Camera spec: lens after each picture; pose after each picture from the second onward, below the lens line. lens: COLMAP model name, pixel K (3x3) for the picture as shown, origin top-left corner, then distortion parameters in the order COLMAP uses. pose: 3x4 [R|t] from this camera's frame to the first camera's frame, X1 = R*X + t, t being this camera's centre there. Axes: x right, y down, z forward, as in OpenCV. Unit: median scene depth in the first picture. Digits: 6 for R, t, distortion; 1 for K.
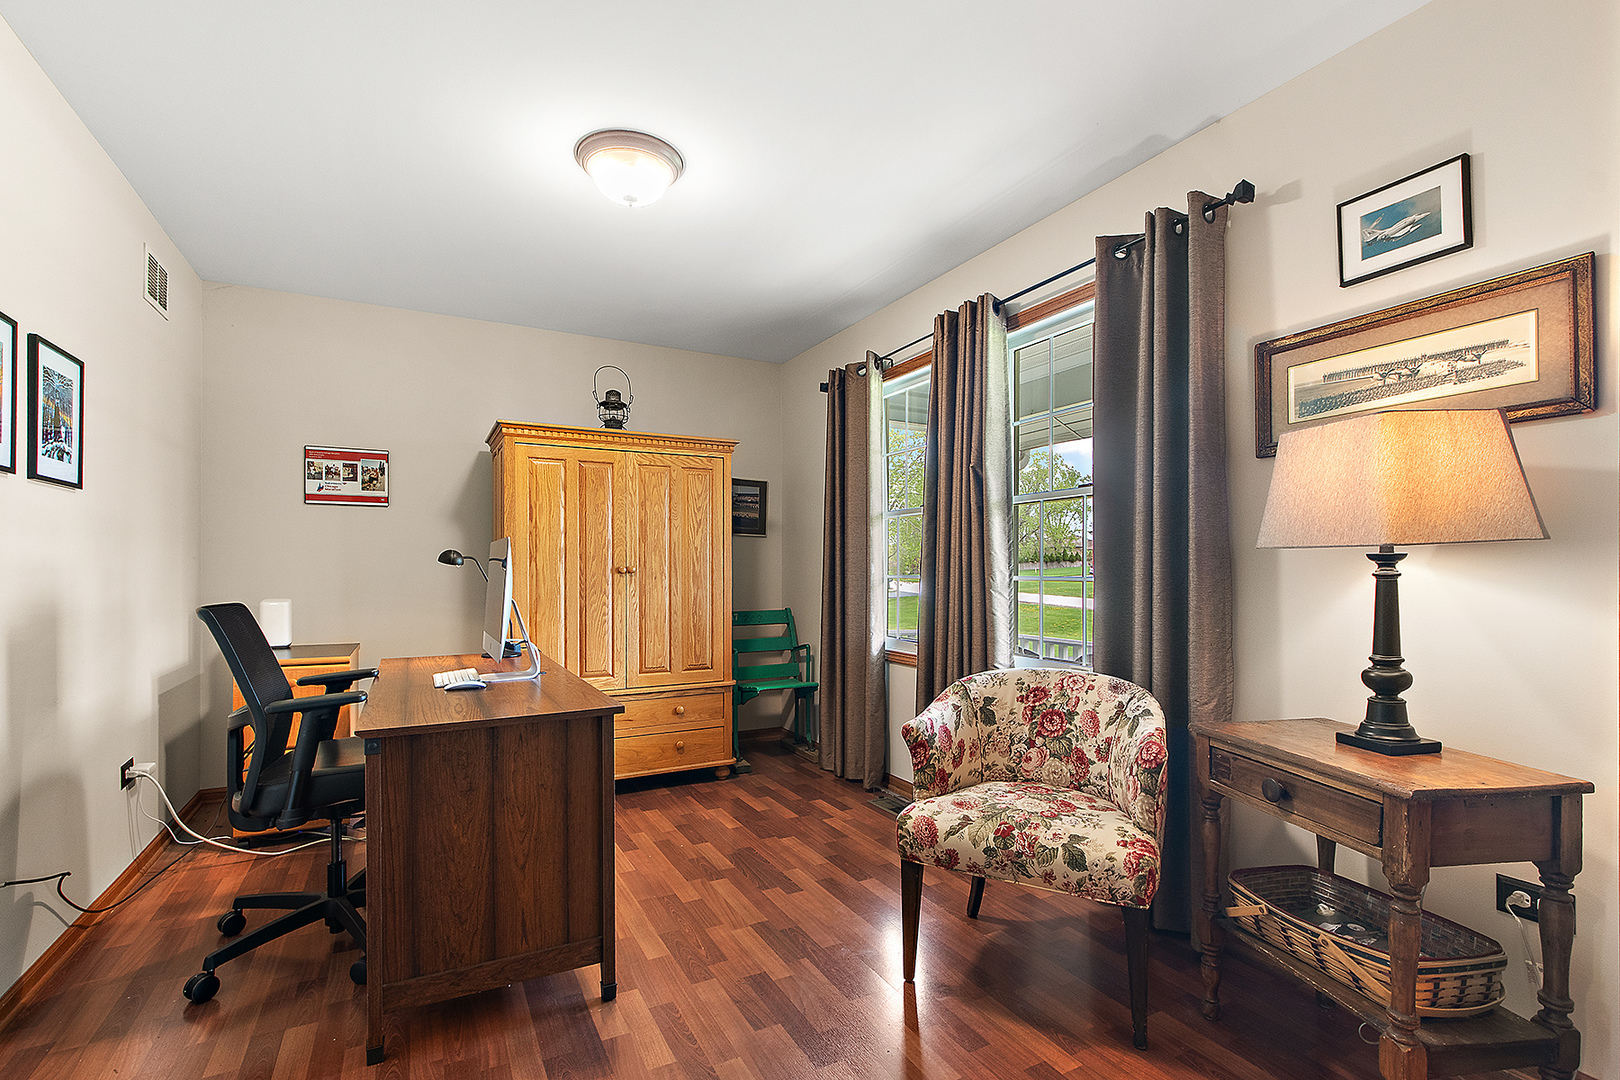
lens RADIAL K [[761.5, 0, 853.3], [0, 761.5, 569.5], [0, 0, 1]] dist [-0.006296, -0.000278]
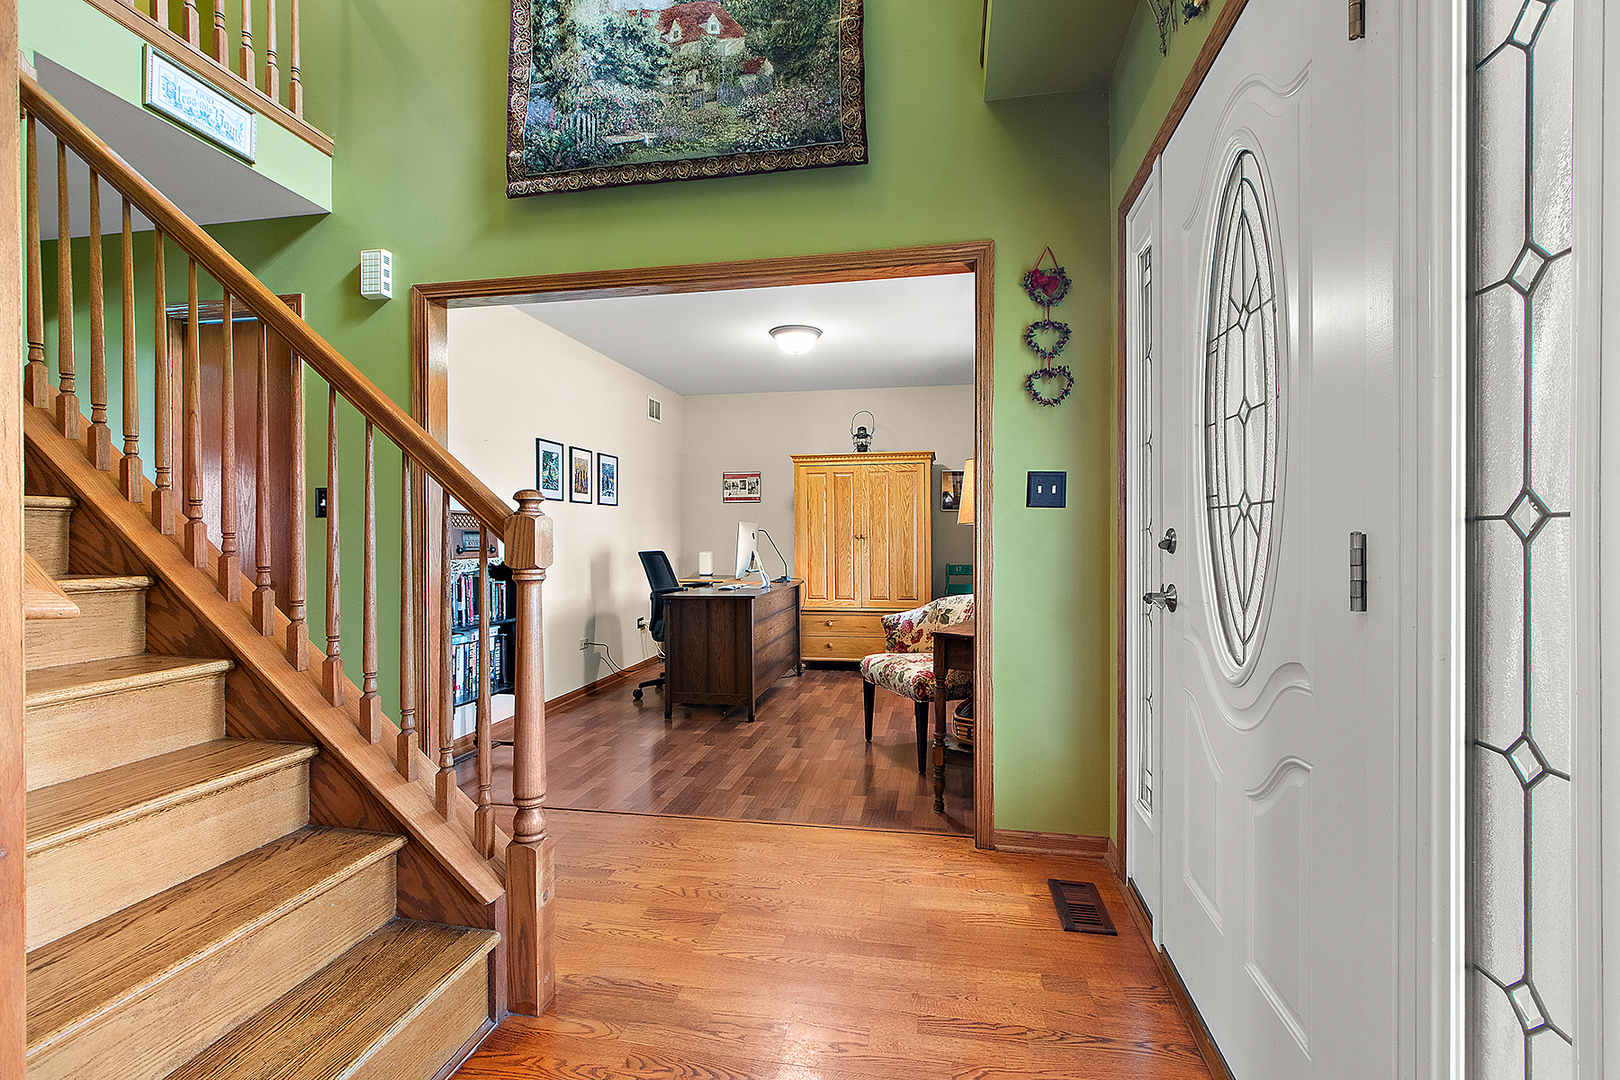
lens RADIAL K [[712.0, 0, 810.0], [0, 712.0, 540.0], [0, 0, 1]] dist [-0.002165, -0.000516]
pose [[0.788761, -0.000037, -0.614699, 0.741927], [0.003860, 0.999981, 0.004893, 0.000087], [0.614687, -0.006232, 0.788746, -0.385496]]
